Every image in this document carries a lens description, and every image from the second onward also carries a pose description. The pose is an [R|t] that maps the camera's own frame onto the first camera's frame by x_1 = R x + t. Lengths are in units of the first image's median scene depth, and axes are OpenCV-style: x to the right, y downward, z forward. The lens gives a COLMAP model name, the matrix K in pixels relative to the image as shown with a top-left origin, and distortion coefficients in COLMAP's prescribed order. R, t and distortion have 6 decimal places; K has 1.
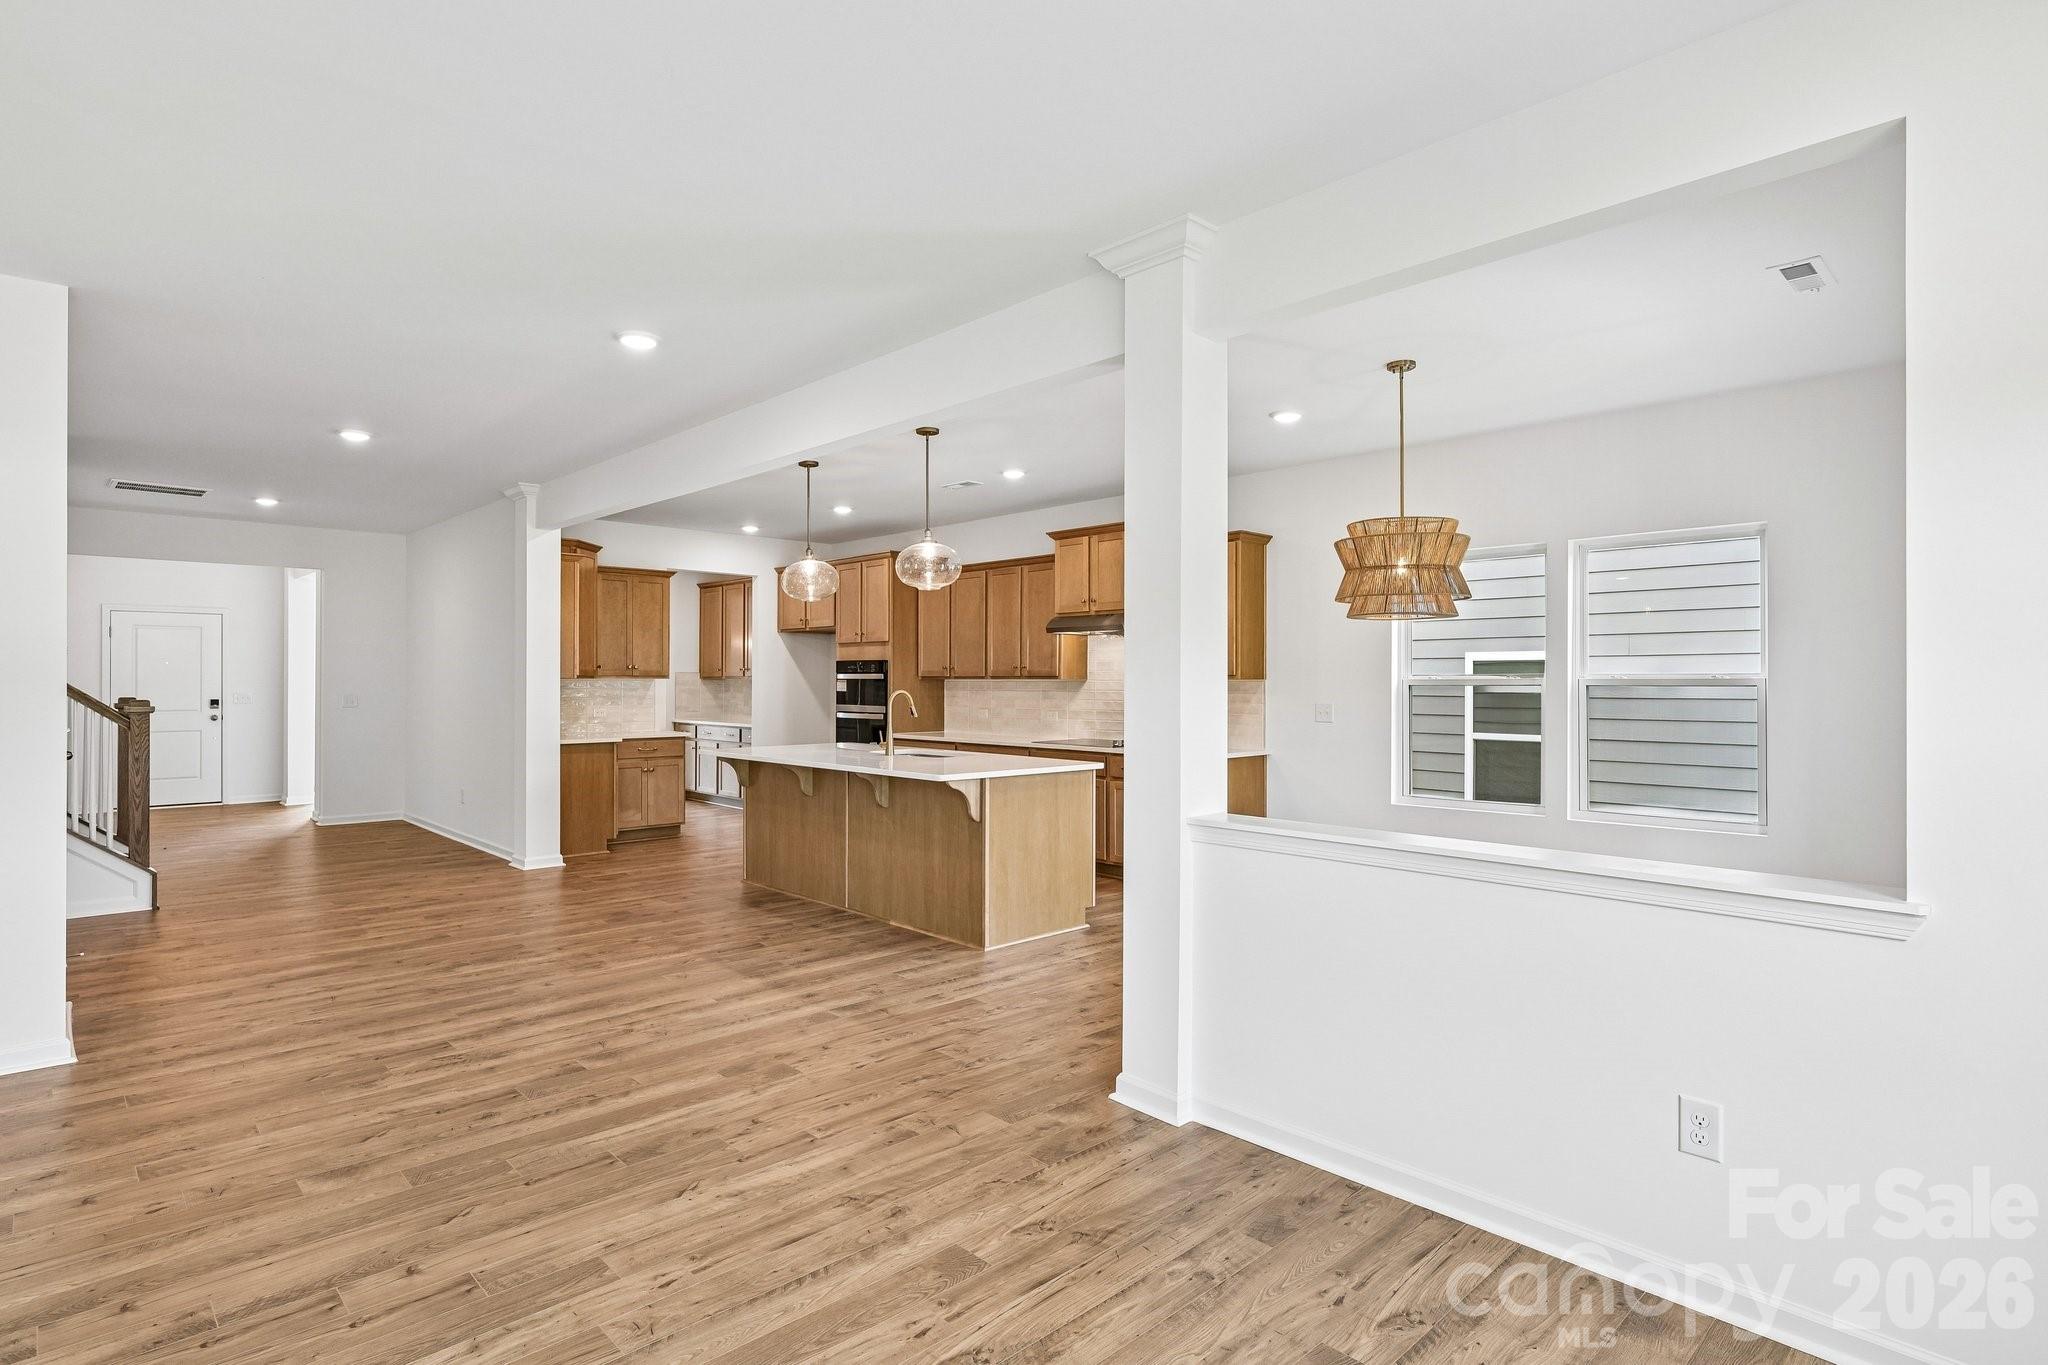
lens RADIAL K [[1054.1, 0, 1024.0], [0, 1054.1, 682.5], [0, 0, 1]] dist [-0.000993, -0.000154]
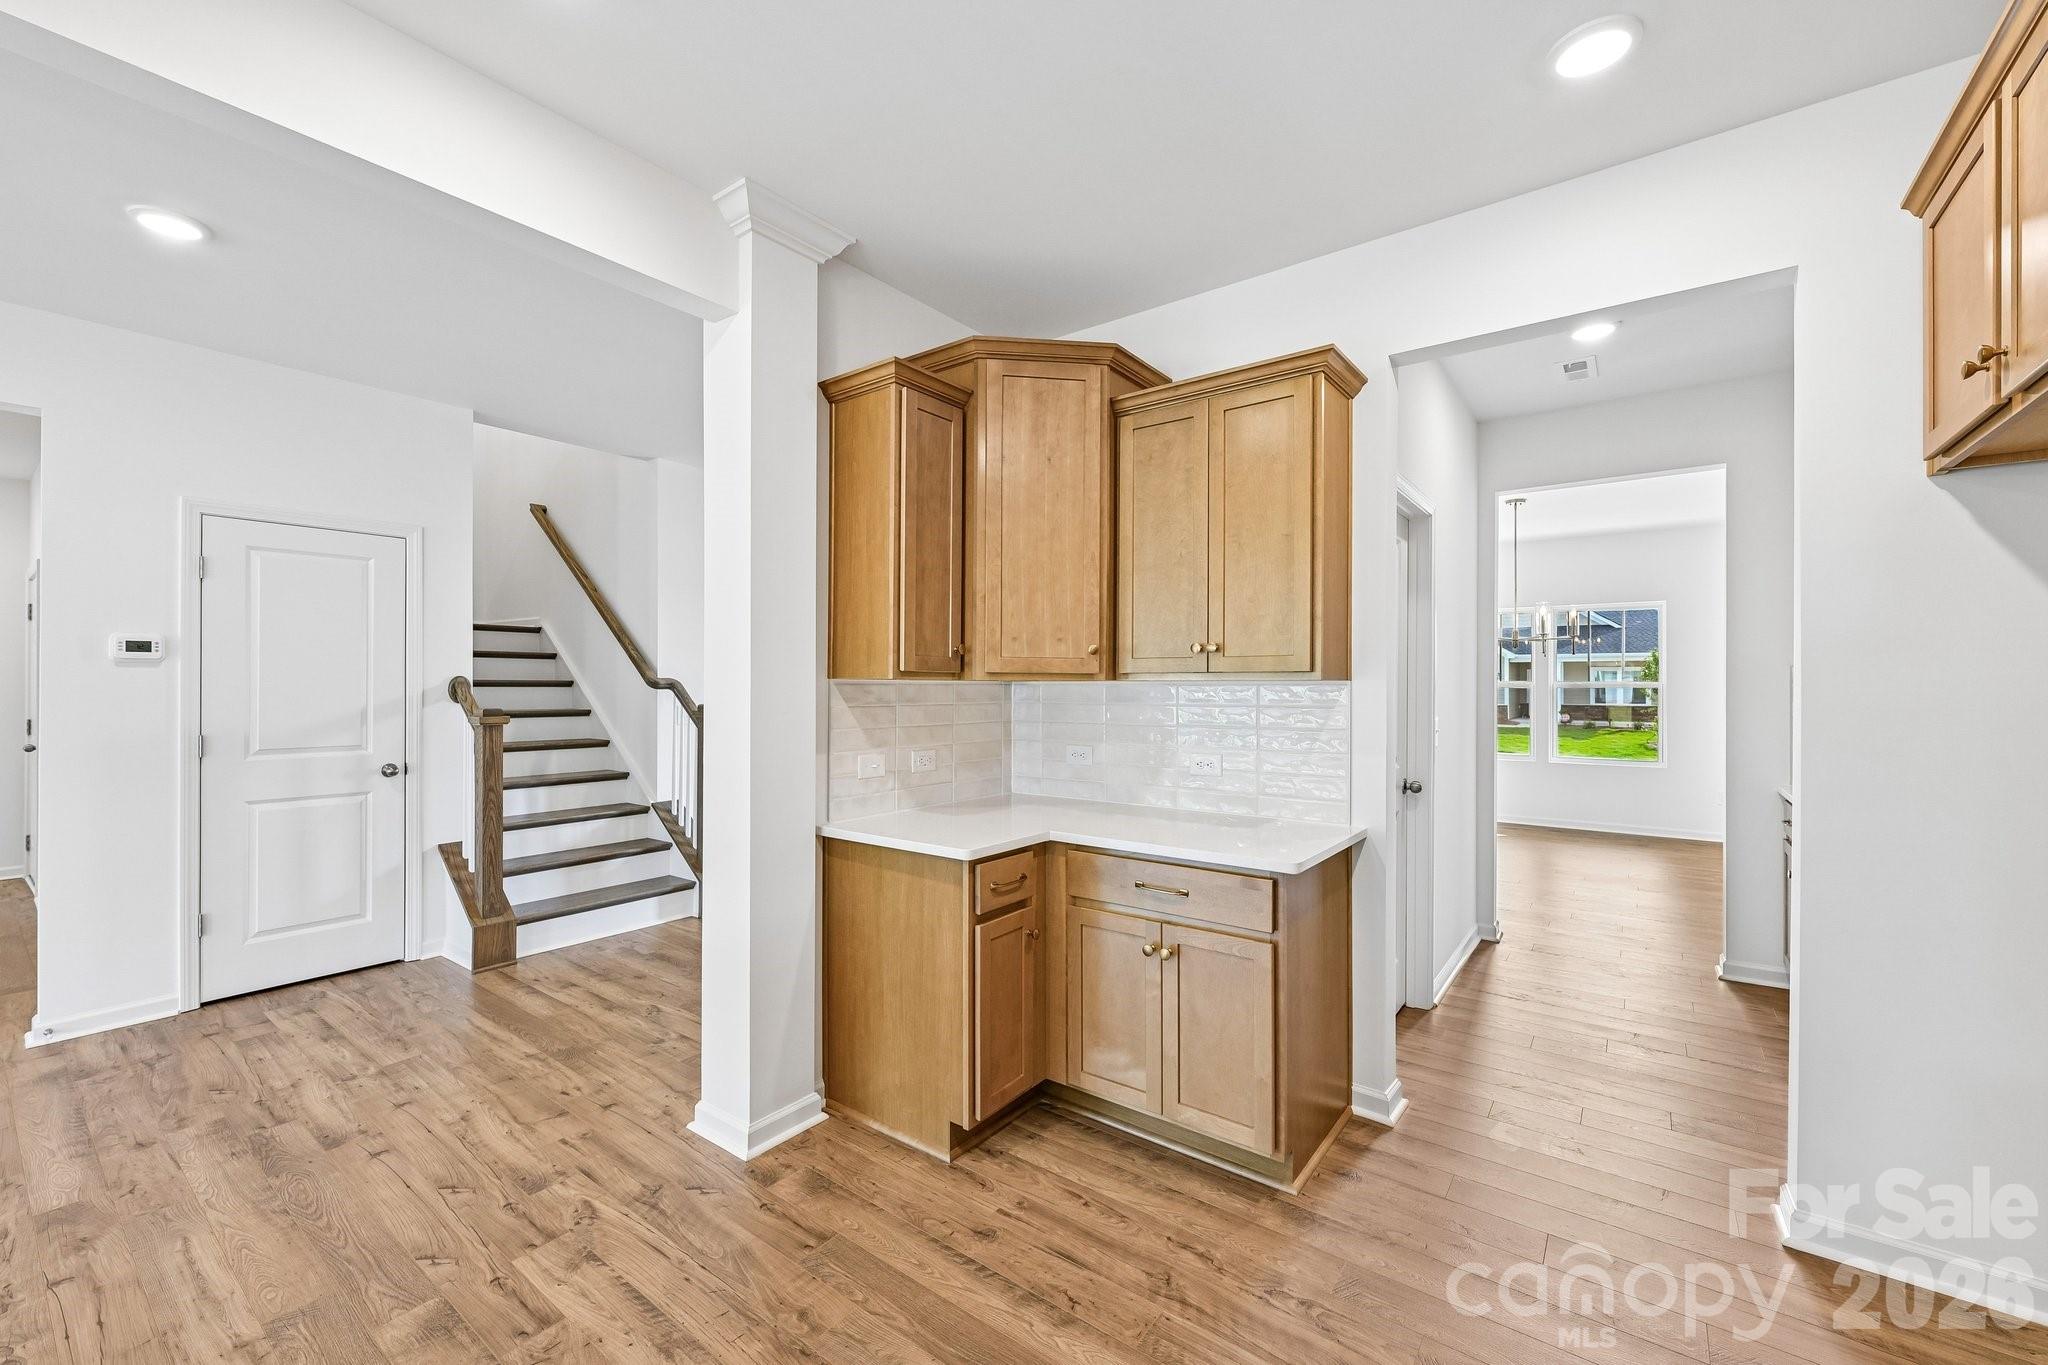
lens RADIAL K [[823.0, 0, 1021.2], [0, 823.0, 680.1], [0, 0, 1]] dist [0.000413, 0.000274]
pose [[0.160368, -0.006243, -0.987038, -0.105093], [-0.004001, 0.999968, -0.006975, -0.001648], [0.987049, 0.005068, 0.160338, 0.926317]]
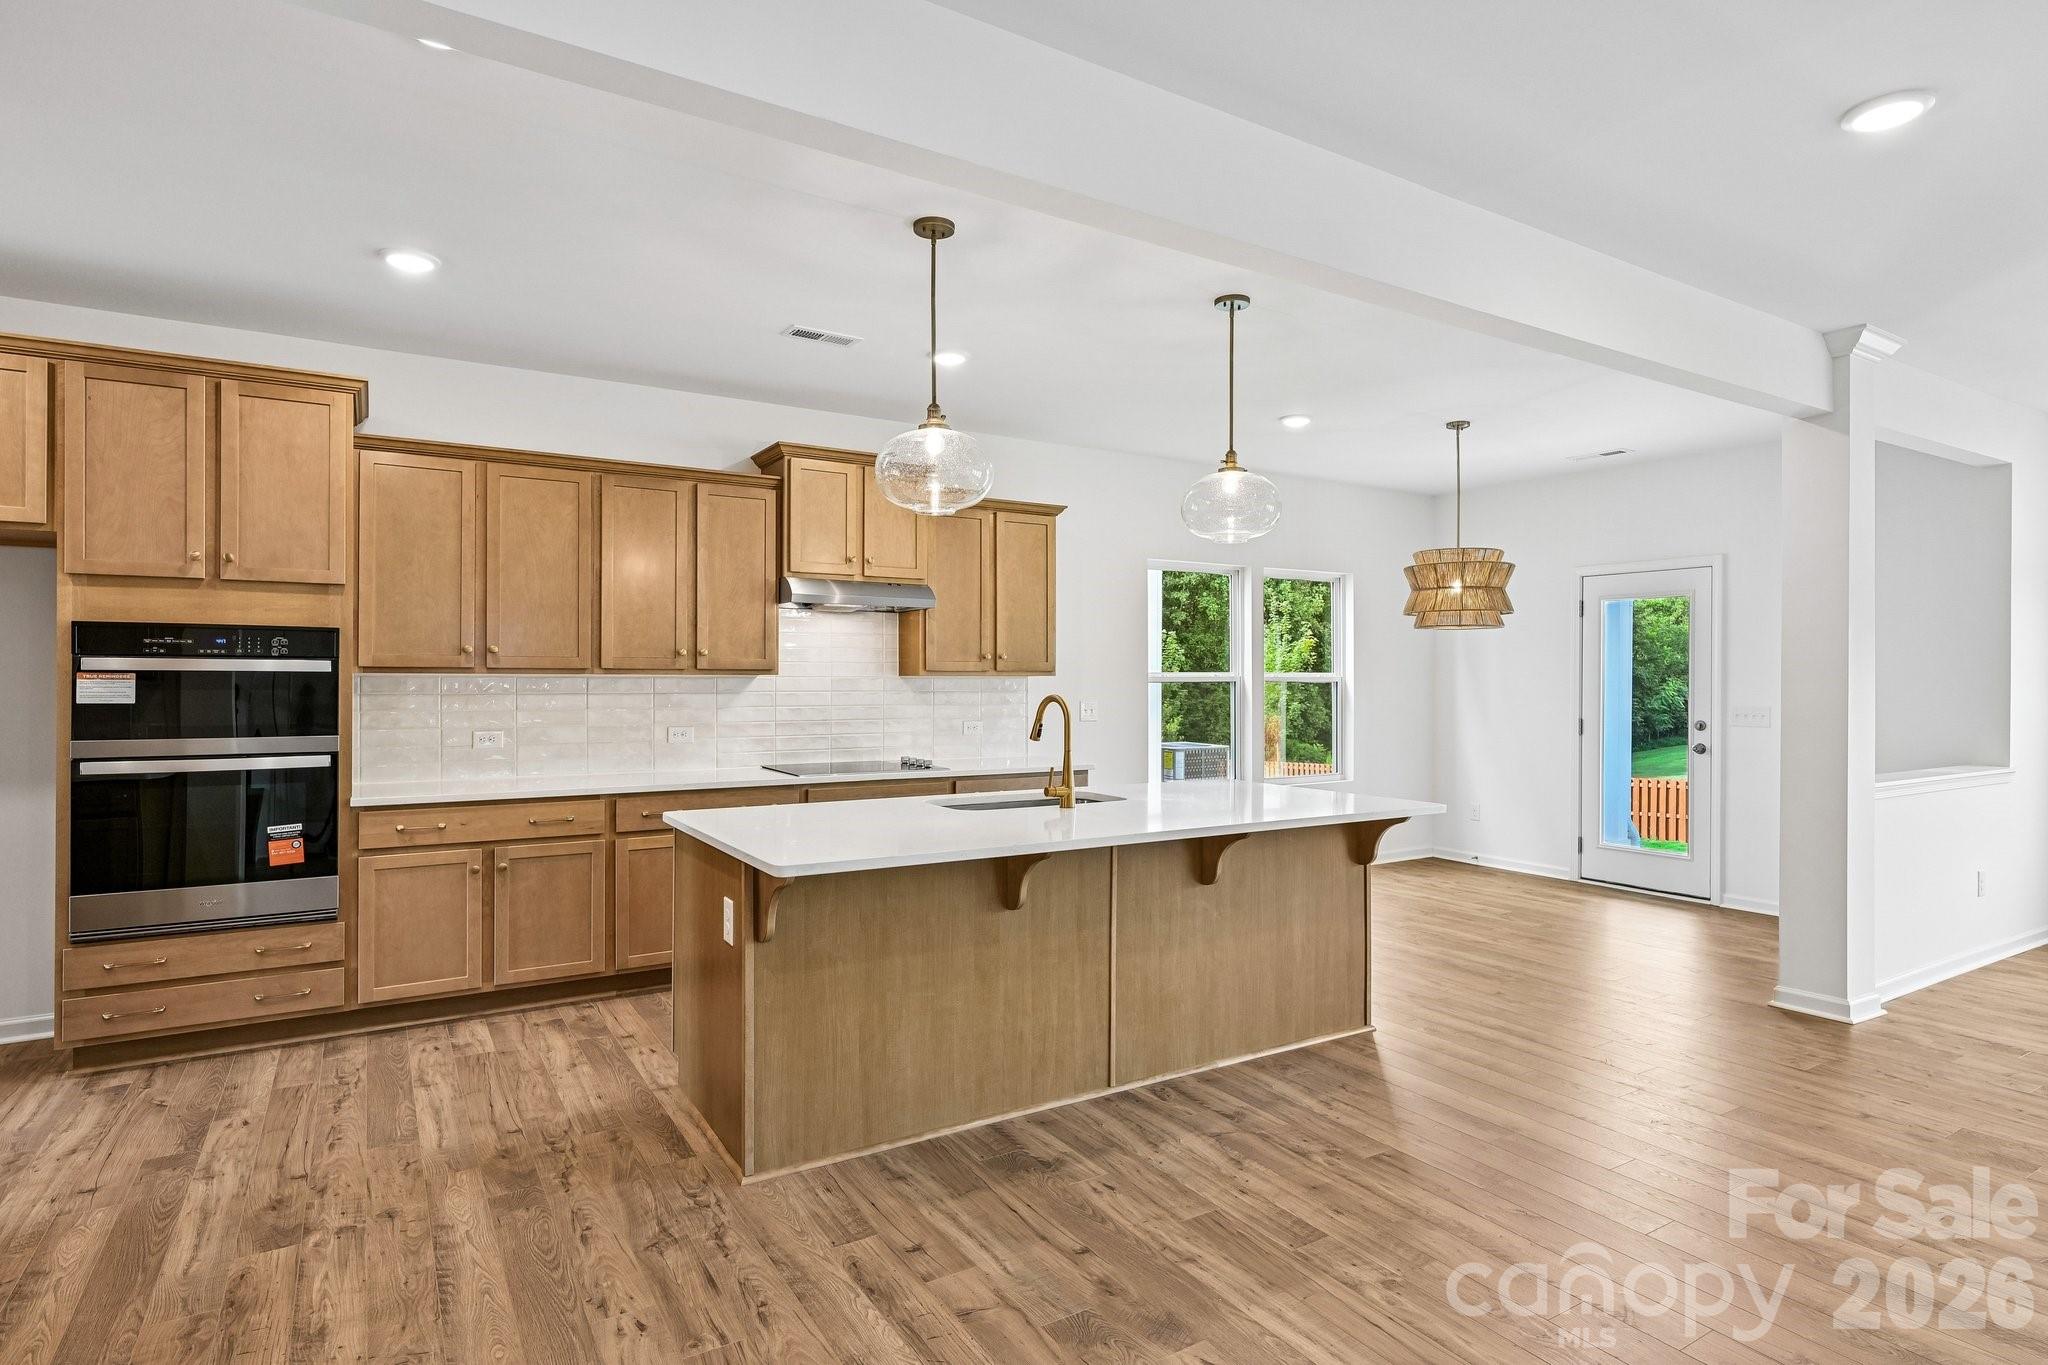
lens RADIAL K [[1062.6, 0, 1016.6], [0, 1062.6, 680.0], [0, 0, 1]] dist [-0.003738, -0.000657]
pose [[0.208826, -0.003445, 0.977947, -0.518124], [-0.002556, 0.999988, 0.004069, -0.002675], [-0.977950, -0.003349, 0.208814, 0.664777]]
